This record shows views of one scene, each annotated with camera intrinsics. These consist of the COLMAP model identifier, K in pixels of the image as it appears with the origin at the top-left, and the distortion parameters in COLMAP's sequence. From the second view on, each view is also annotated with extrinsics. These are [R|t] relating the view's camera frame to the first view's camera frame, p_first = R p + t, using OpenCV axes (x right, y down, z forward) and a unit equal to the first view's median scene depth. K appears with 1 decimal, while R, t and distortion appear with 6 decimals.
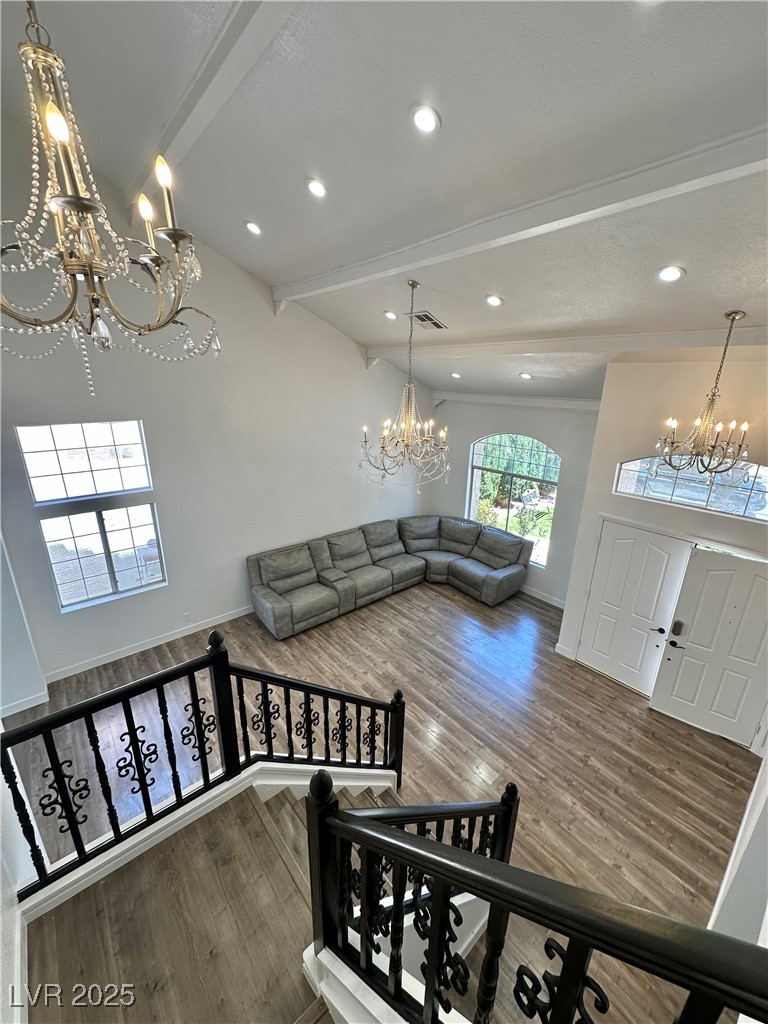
lens RADIAL K [[408.8, 0, 385.6], [0, 408.8, 511.8], [0, 0, 1]] dist [-0.002091, 0.000352]
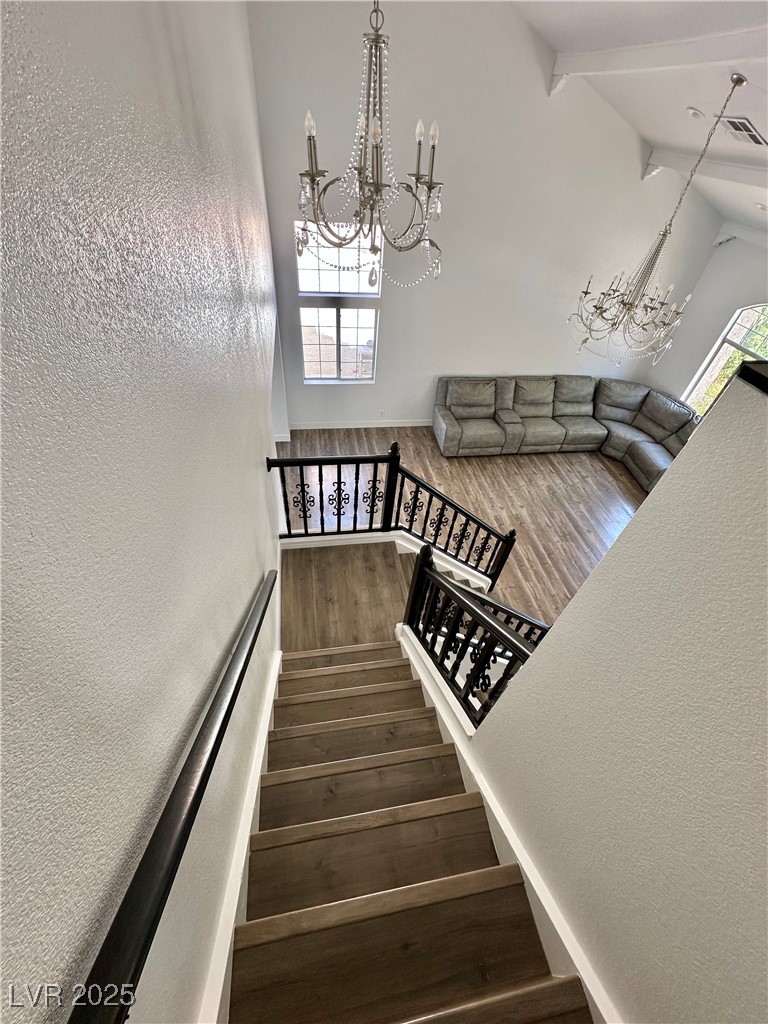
lens RADIAL K [[408.8, 0, 384.7], [0, 408.8, 512.1], [0, 0, 1]] dist [-0.002091, 0.000352]
pose [[0.857950, 0.392482, -0.331480, 0.056577], [-0.214607, 0.860053, 0.462875, -0.069907], [0.466760, -0.325986, 0.822112, -0.131854]]
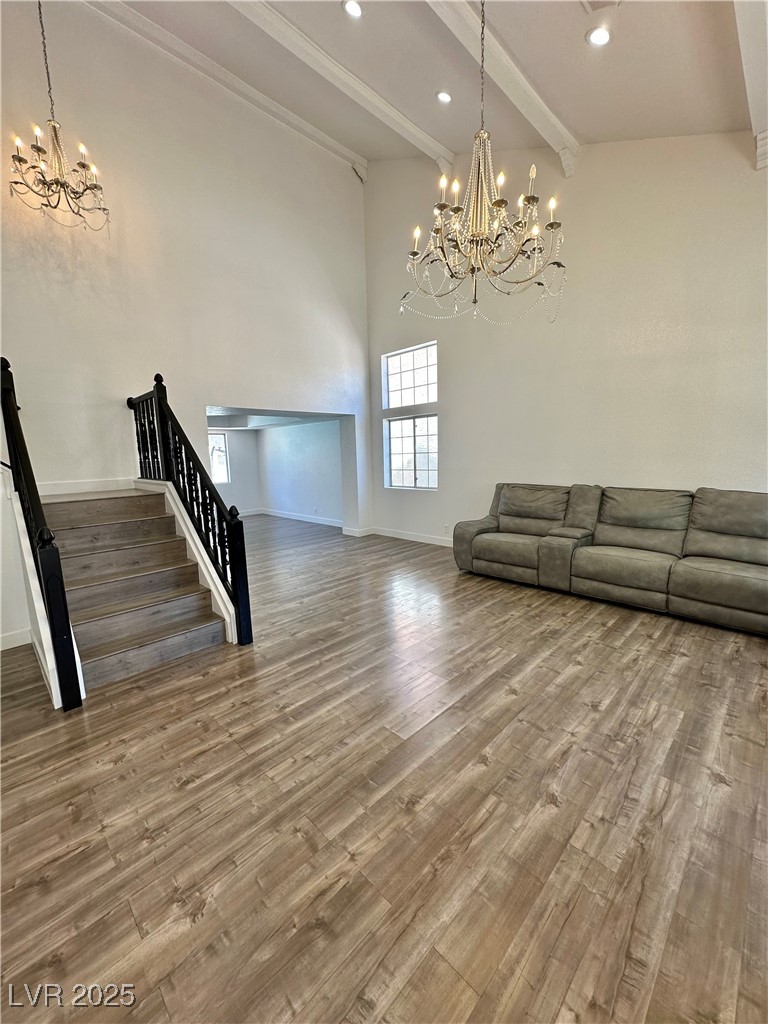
lens RADIAL K [[408.8, 0, 383.2], [0, 408.8, 510.2], [0, 0, 1]] dist [-0.002091, 0.000352]
pose [[0.076869, 0.117381, -0.990107, 0.624462], [-0.277810, 0.956240, 0.091798, 0.182192], [0.957556, 0.268006, 0.106115, 0.813138]]
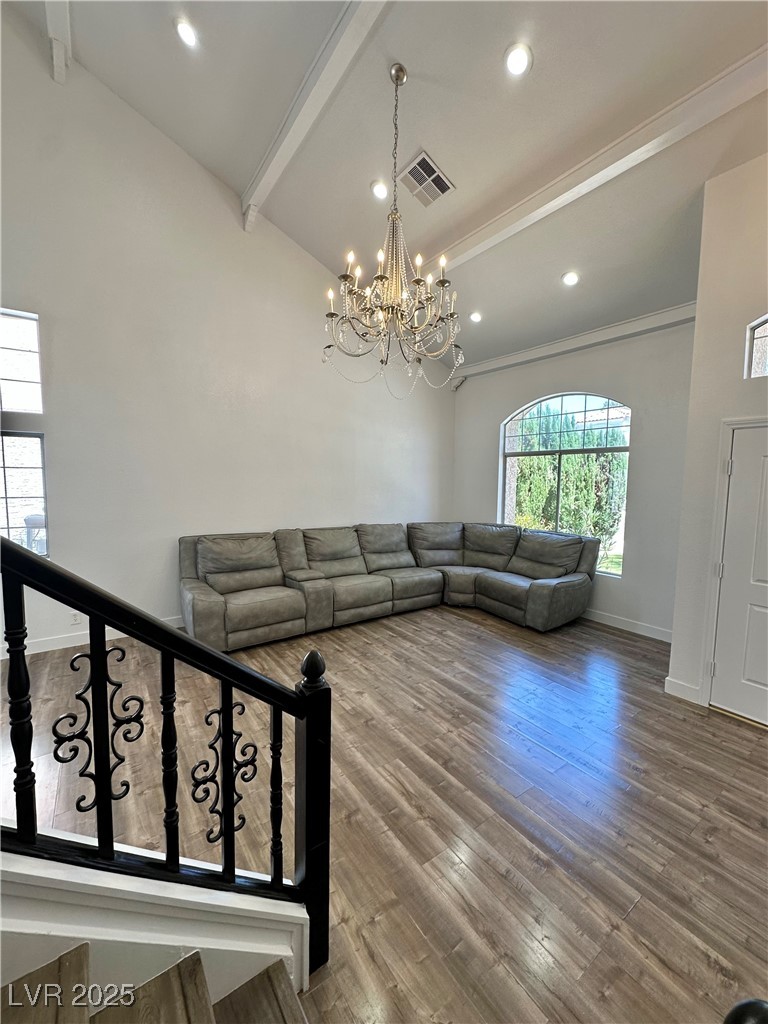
lens RADIAL K [[408.8, 0, 386.2], [0, 408.8, 510.8], [0, 0, 1]] dist [-0.002091, 0.000352]
pose [[0.996283, 0.002133, -0.086119, 0.087966], [-0.022162, 0.972392, -0.232297, 0.263100], [0.083246, 0.233342, 0.968825, 0.402138]]
